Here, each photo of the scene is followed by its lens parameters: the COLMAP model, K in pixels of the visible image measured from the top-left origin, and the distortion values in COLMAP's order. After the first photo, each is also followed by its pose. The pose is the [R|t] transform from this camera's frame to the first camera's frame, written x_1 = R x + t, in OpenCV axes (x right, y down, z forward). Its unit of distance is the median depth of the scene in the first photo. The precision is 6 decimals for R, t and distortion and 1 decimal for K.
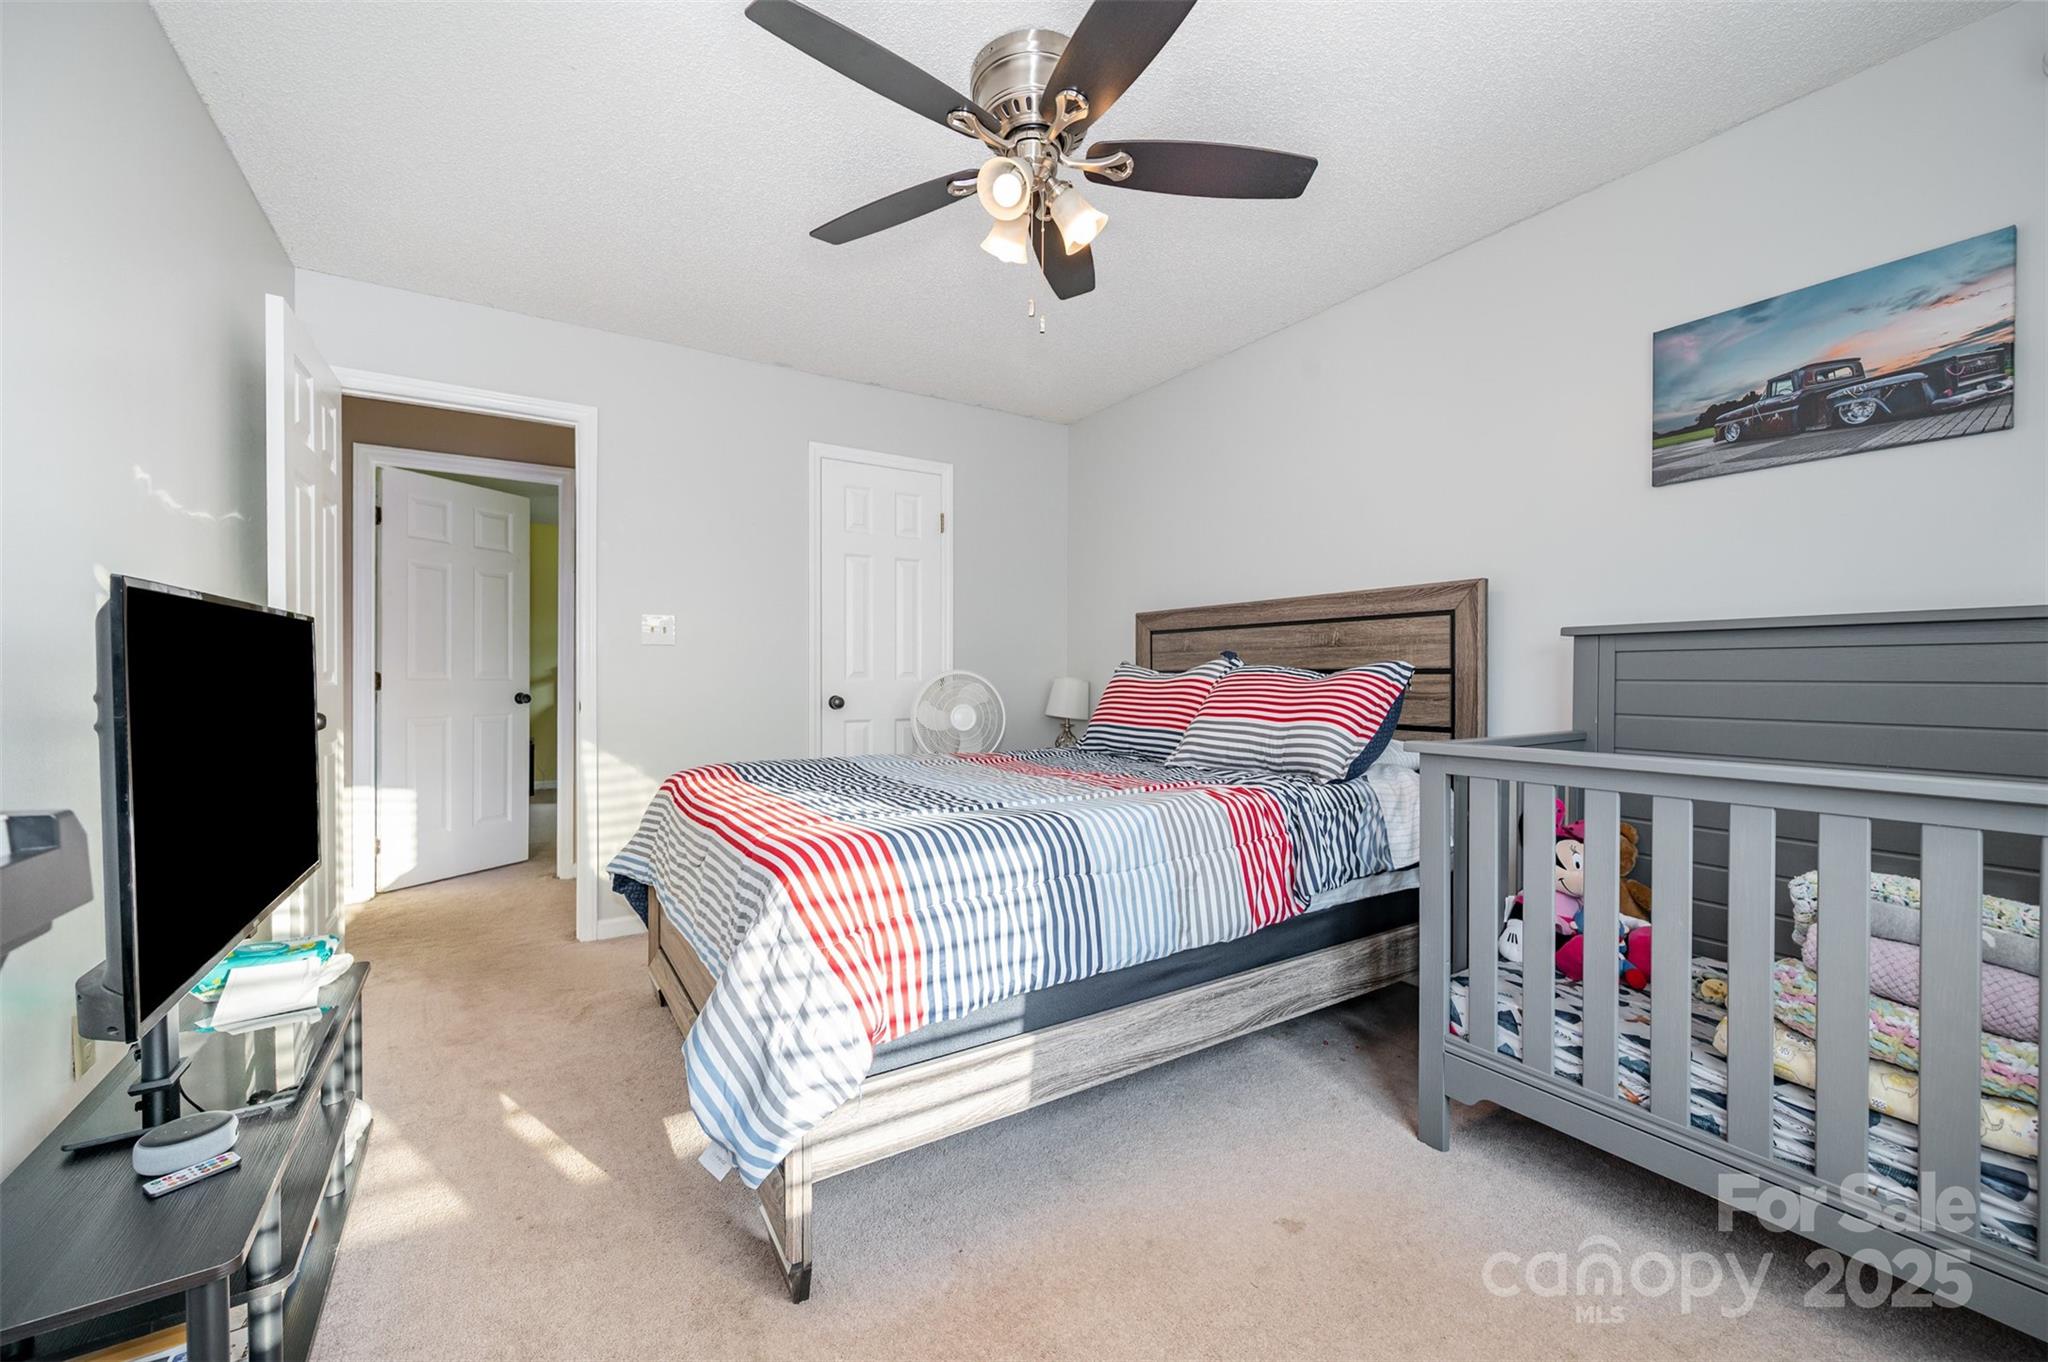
lens RADIAL K [[820.1, 0, 1022.4], [0, 820.1, 680.6], [0, 0, 1]] dist [-0.000111, -0.000040]
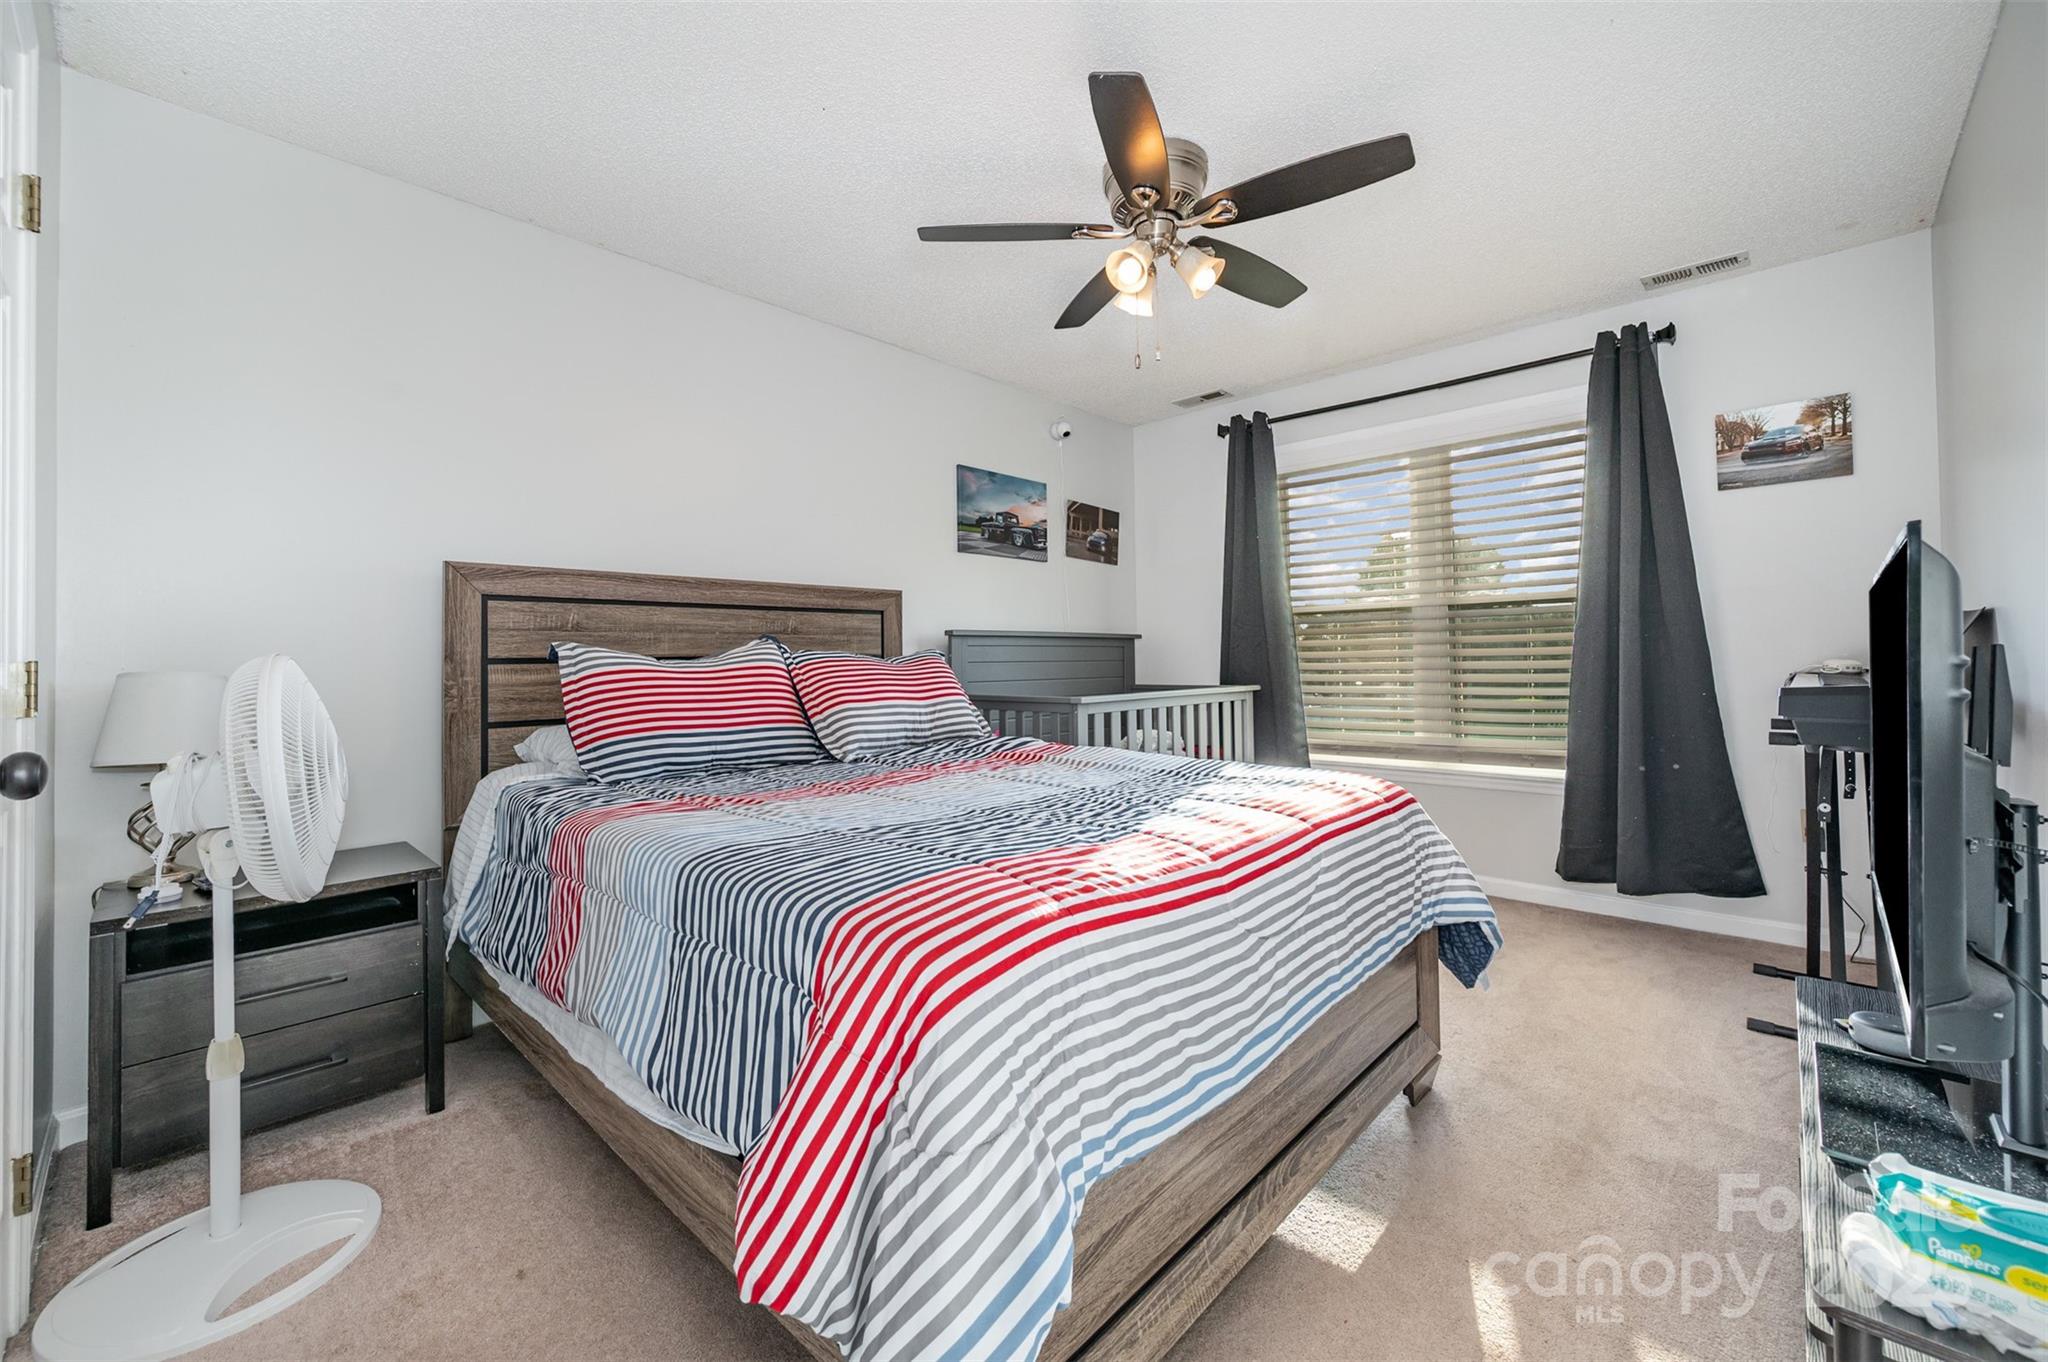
lens RADIAL K [[820.1, 0, 1021.1], [0, 820.1, 661.0], [0, 0, 1]] dist [-0.000111, -0.000040]
pose [[-0.247884, 0.003918, 0.968782, -0.833784], [0.020725, 0.999784, 0.001259, -0.002608], [-0.968568, 0.020390, -0.247912, 1.138801]]
